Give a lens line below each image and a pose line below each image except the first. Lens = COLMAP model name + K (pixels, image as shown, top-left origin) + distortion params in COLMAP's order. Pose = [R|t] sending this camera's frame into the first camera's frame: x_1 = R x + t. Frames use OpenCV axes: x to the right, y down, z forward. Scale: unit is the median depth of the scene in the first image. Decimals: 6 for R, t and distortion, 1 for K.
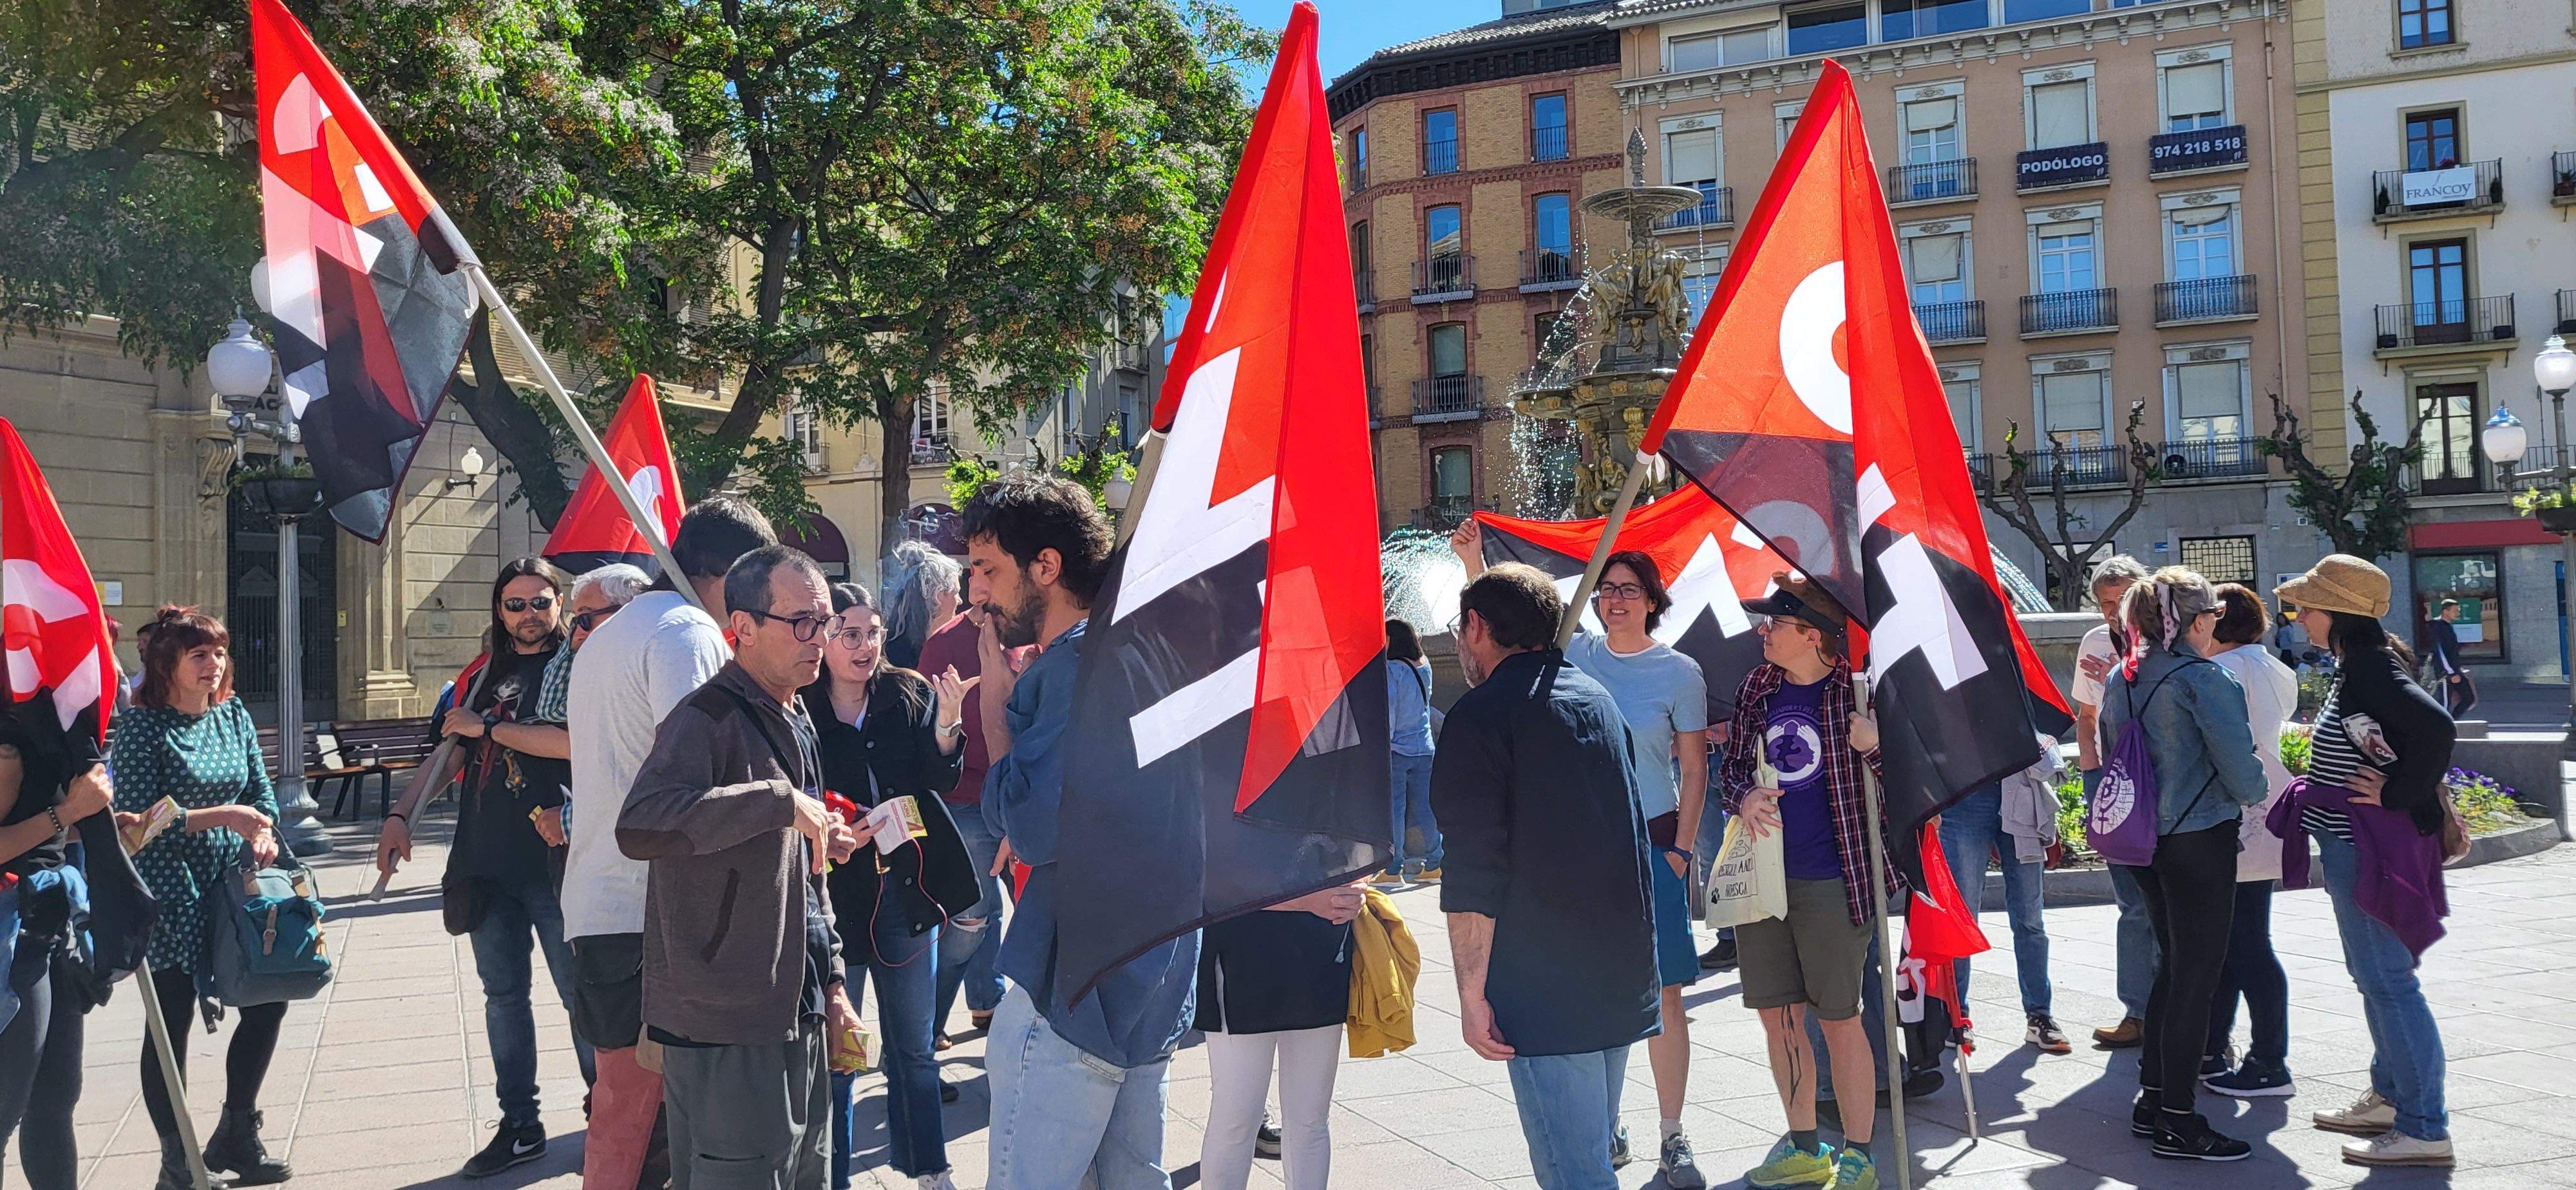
lens RADIAL K [[2030.8, 0, 1269.9], [0, 2030.8, 553.8], [0, 0, 1]] dist [0.049865, -0.039884]
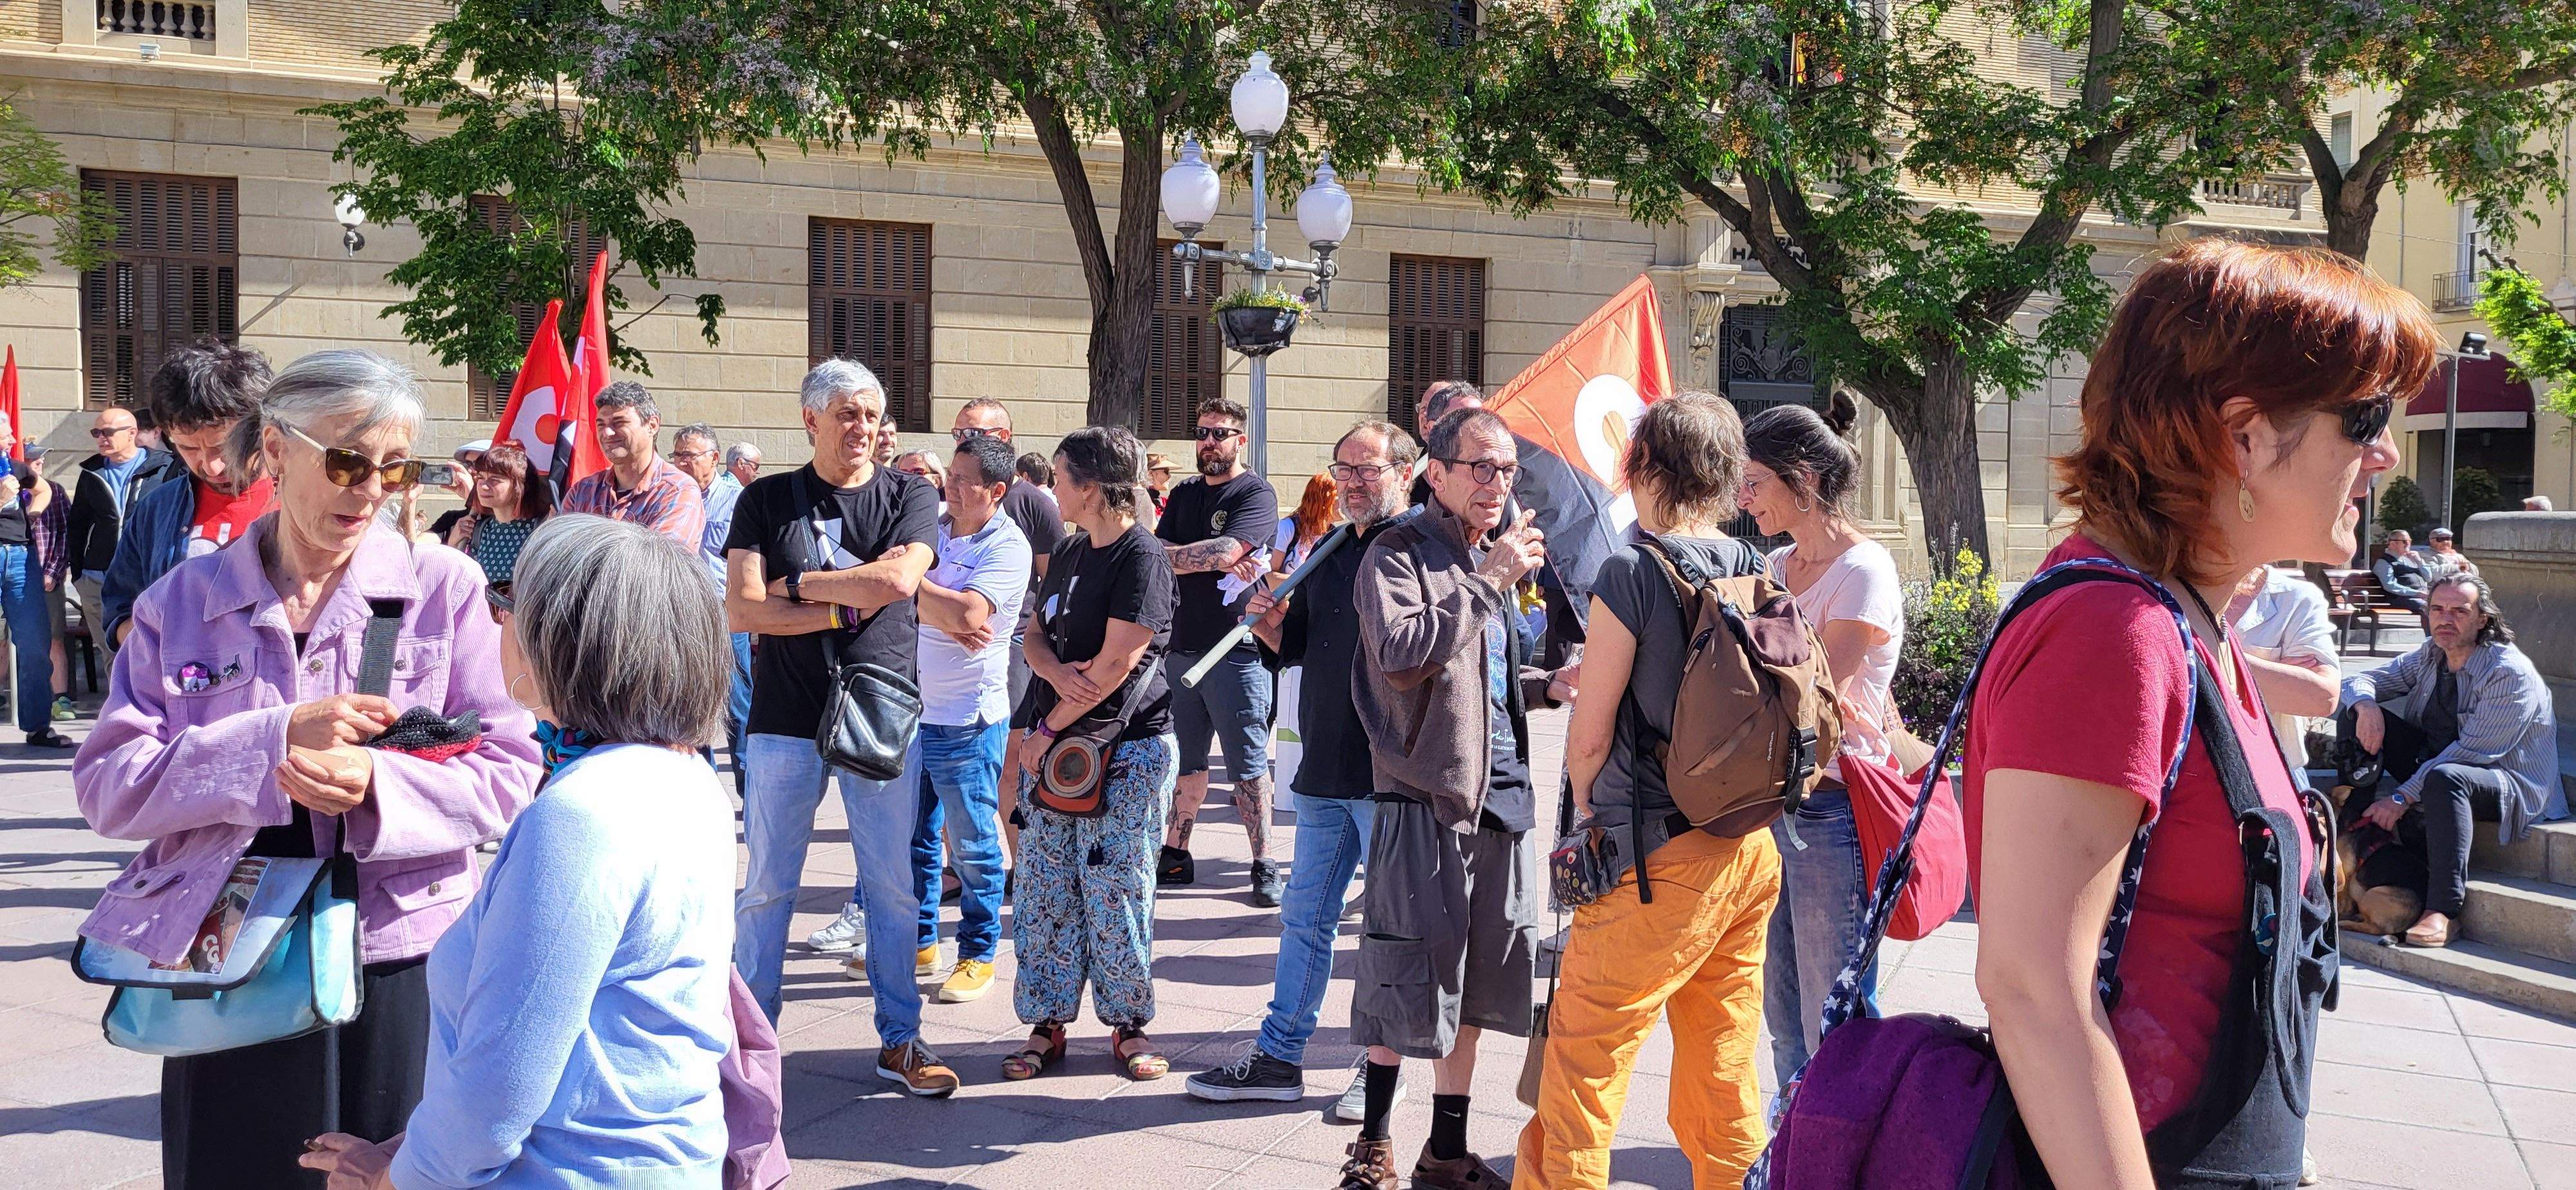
lens RADIAL K [[1951.1, 0, 1255.5], [0, 1951.1, 572.3], [0, 0, 1]] dist [0.024113, -0.004086]
pose [[0.665465, 0.058645, -0.744122, 0.060099], [0.003130, 0.996681, 0.081349, 0.003540], [0.746422, -0.056464, 0.663073, 0.114788]]
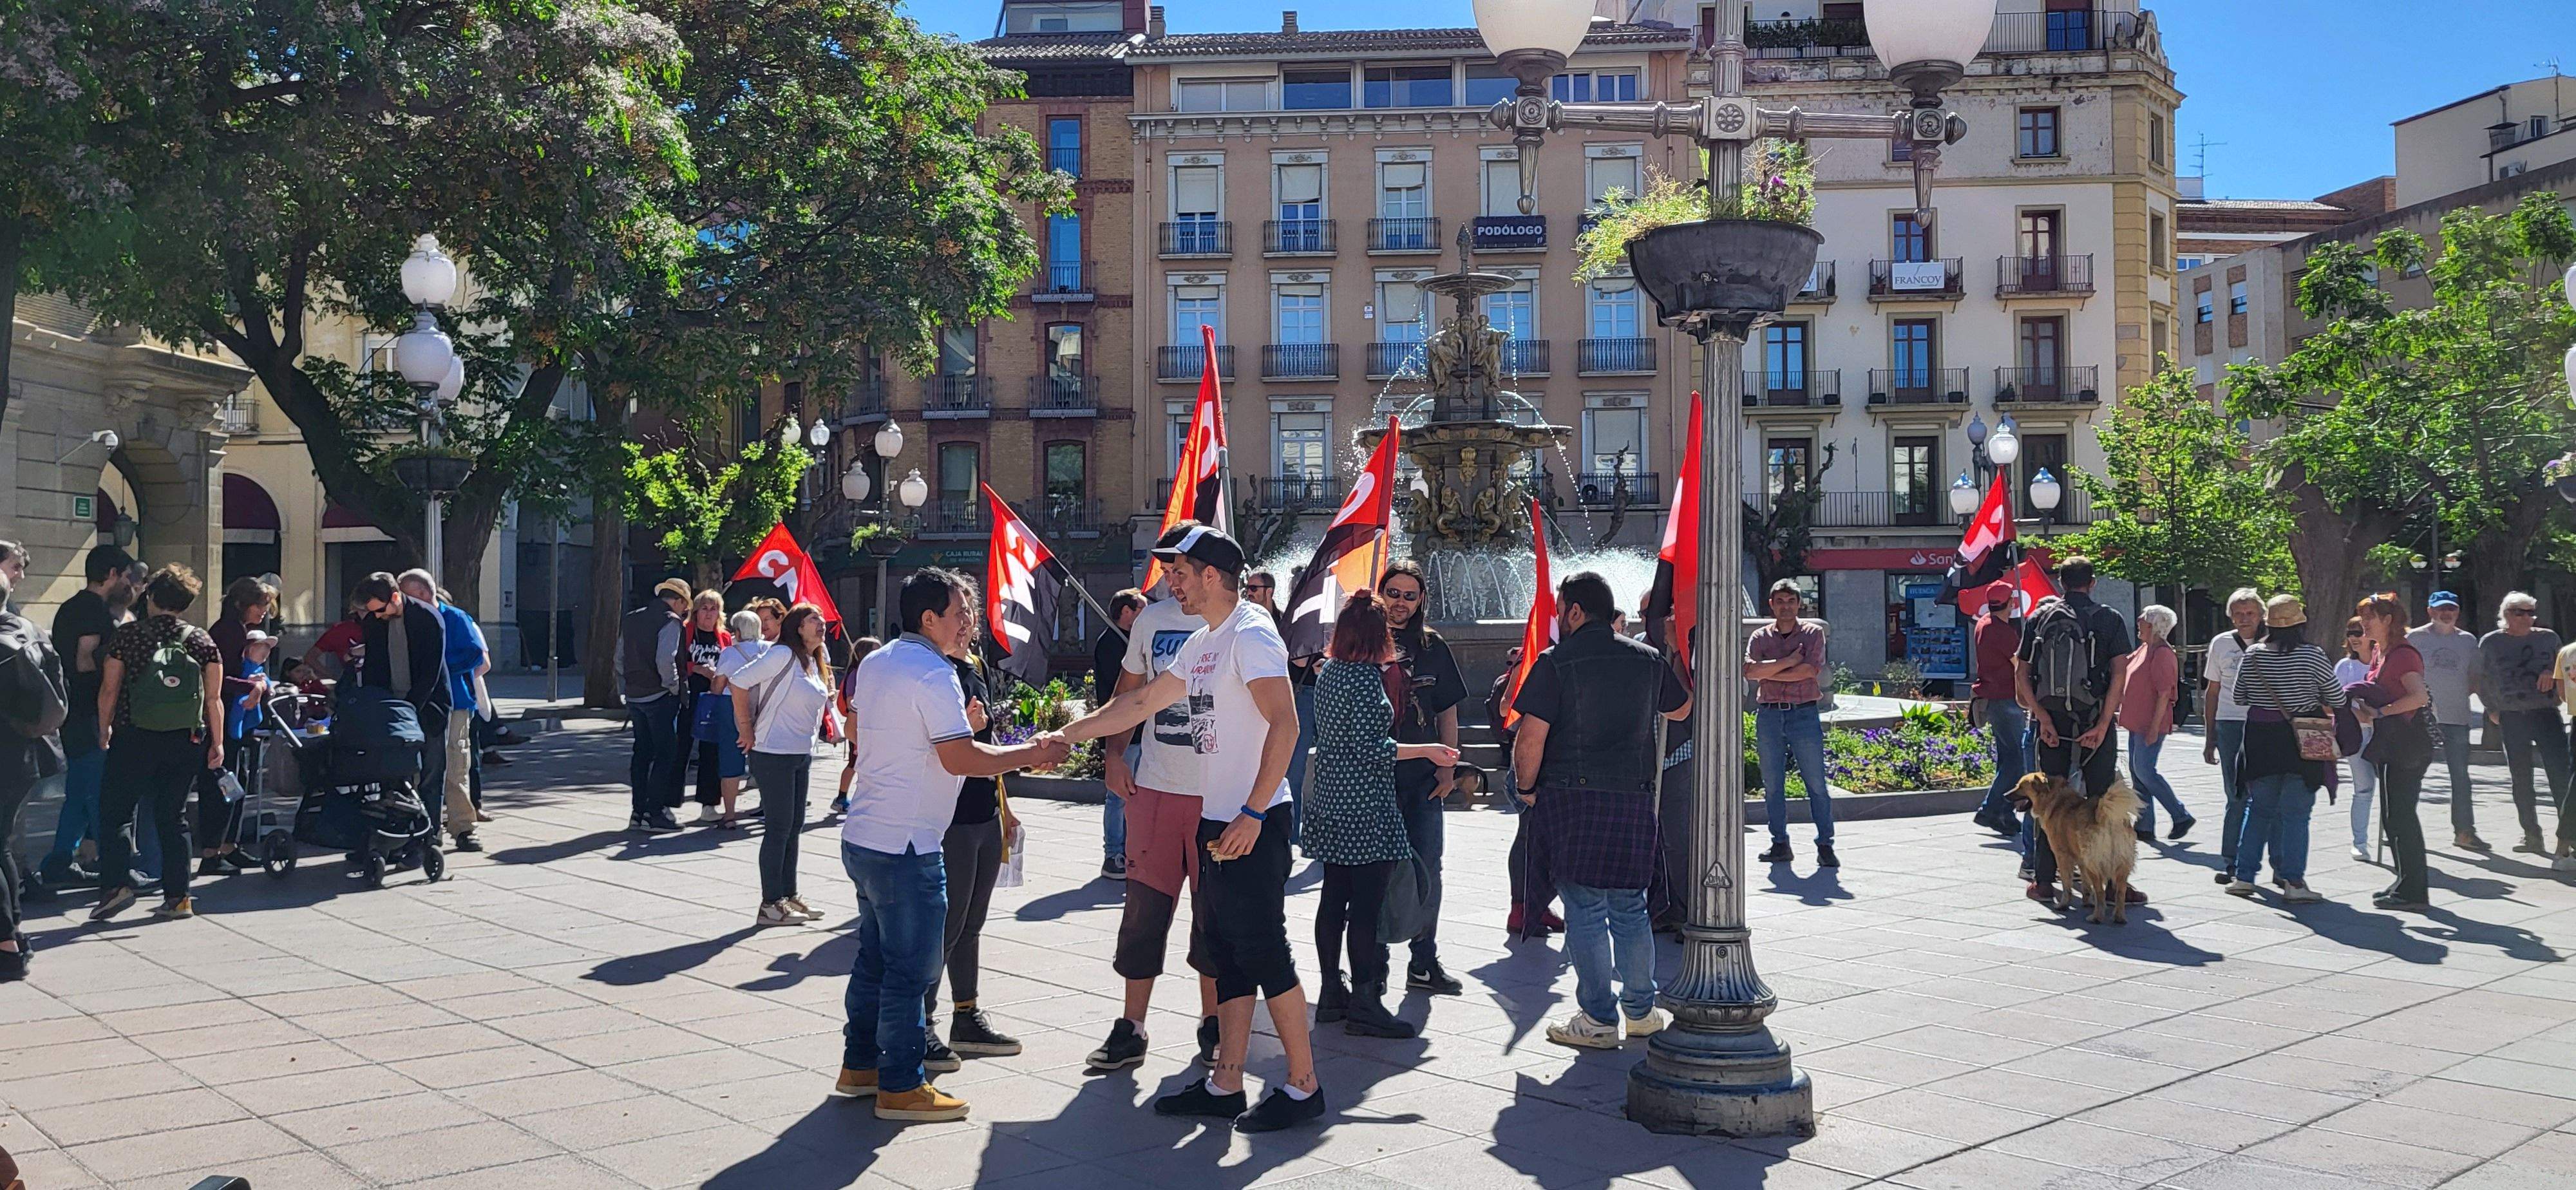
lens RADIAL K [[2037.5, 0, 1300.7], [0, 2037.5, 553.6], [0, 0, 1]] dist [0.027642, 0.000652]
pose [[0.938447, 0.034668, 0.343680, -0.123325], [-0.036204, 0.999343, -0.001949, -0.000070], [-0.343521, -0.010614, 0.939085, -0.053968]]
